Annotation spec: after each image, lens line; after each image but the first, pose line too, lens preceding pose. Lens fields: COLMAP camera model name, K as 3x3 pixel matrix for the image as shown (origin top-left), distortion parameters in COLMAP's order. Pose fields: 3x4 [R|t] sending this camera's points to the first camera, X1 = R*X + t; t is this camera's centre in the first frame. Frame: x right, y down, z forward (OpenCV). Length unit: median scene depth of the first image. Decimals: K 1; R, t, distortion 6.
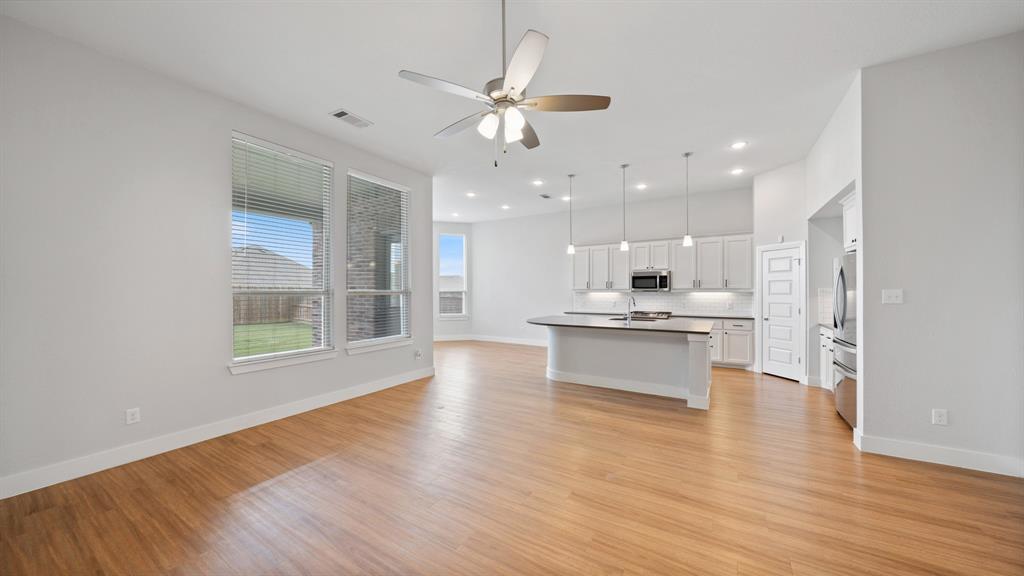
lens RADIAL K [[352.1, 0, 511.4], [0, 352.1, 289.3], [0, 0, 1]] dist [-0.002532, -0.000194]
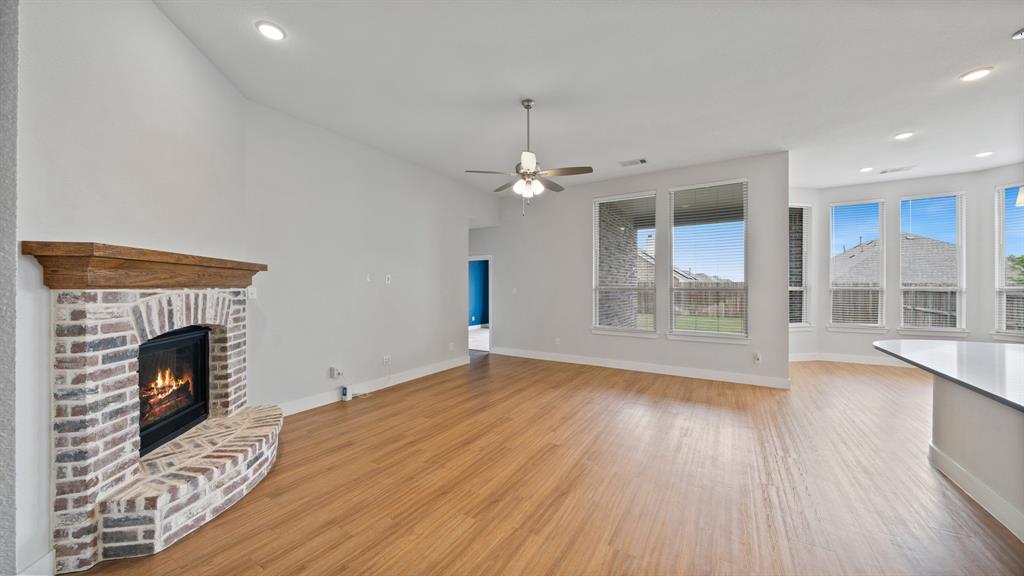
lens RADIAL K [[352.1, 0, 511.4], [0, 352.1, 289.3], [0, 0, 1]] dist [-0.002532, -0.000194]
pose [[0.003126, 0.009253, -0.999952, 0.661217], [0.003973, 0.999949, 0.009265, -0.002446], [0.999987, -0.004002, 0.003089, 0.376969]]
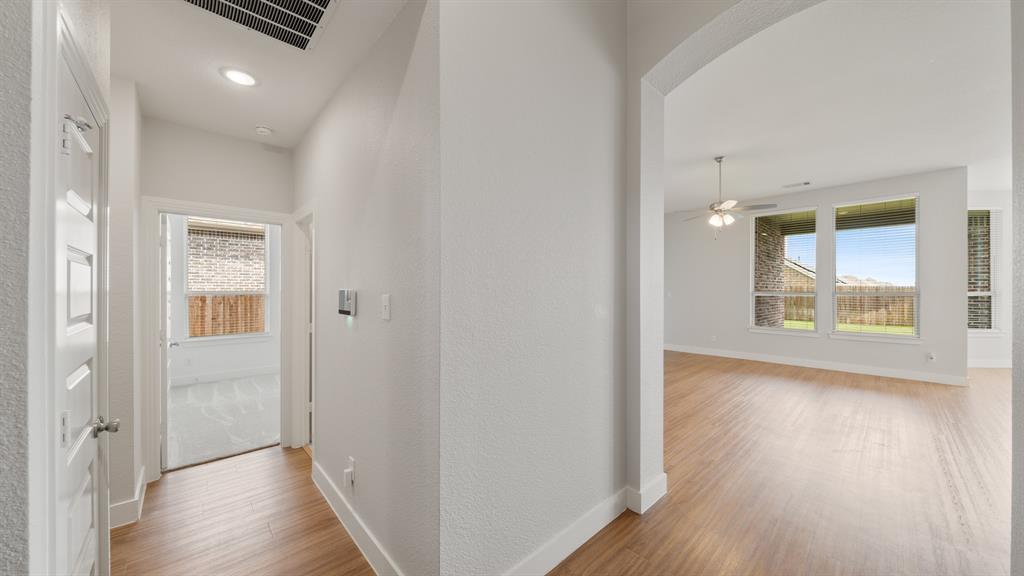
lens RADIAL K [[353.8, 0, 508.8], [0, 353.8, 294.2], [0, 0, 1]] dist [-0.005890, -0.000277]
pose [[-0.264971, 0.010265, -0.964202, 1.025669], [0.003747, 0.999947, 0.009616, -0.005524], [0.964249, -0.001065, -0.264995, 0.126967]]
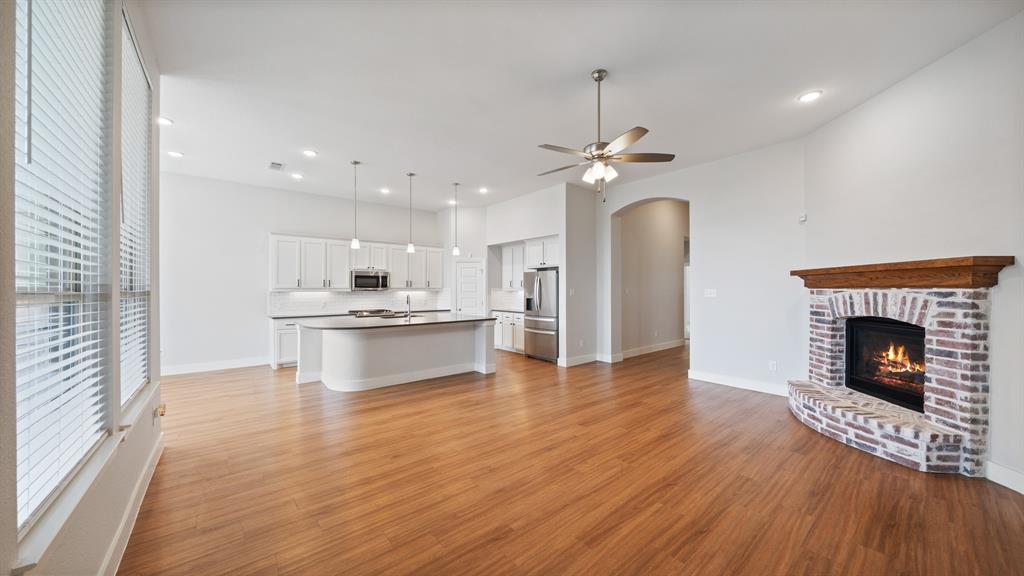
lens RADIAL K [[352.1, 0, 511.4], [0, 352.1, 289.3], [0, 0, 1]] dist [-0.002532, -0.000194]
pose [[0.316341, 0.003114, 0.948640, -0.605280], [-0.003544, 0.999992, -0.002101, 0.004084], [-0.948639, -0.002697, 0.316349, 0.365104]]
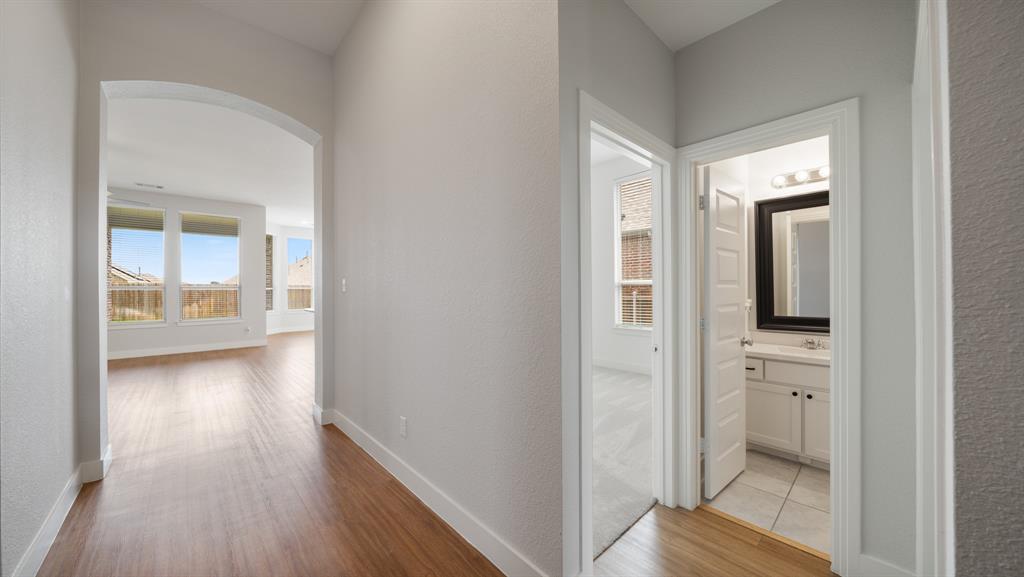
lens RADIAL K [[352.1, 0, 511.4], [0, 352.1, 289.8], [0, 0, 1]] dist [-0.002532, -0.000194]
pose [[0.964215, 0.001507, -0.265118, 1.192717], [-0.000113, 0.999986, 0.005271, 0.010003], [0.265123, -0.005053, 0.964201, -0.101822]]
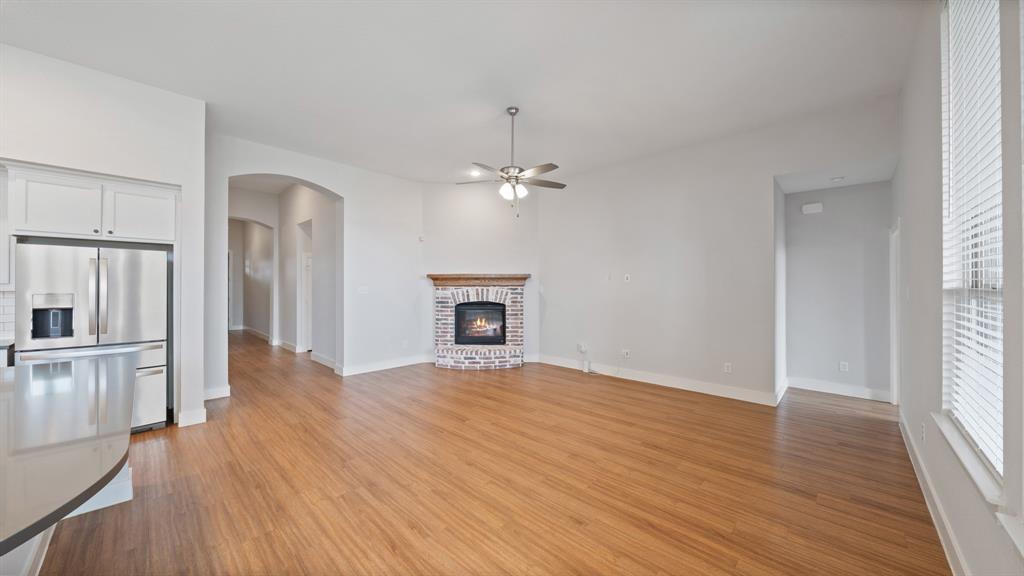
lens RADIAL K [[357.6, 0, 508.0], [0, 357.6, 284.3], [0, 0, 1]] dist [-0.001207, -0.000098]
pose [[-0.978855, 0.004093, 0.204514, -0.146832], [0.001975, 0.999942, -0.010559, 0.004675], [-0.204546, -0.009932, -0.978807, 1.115675]]
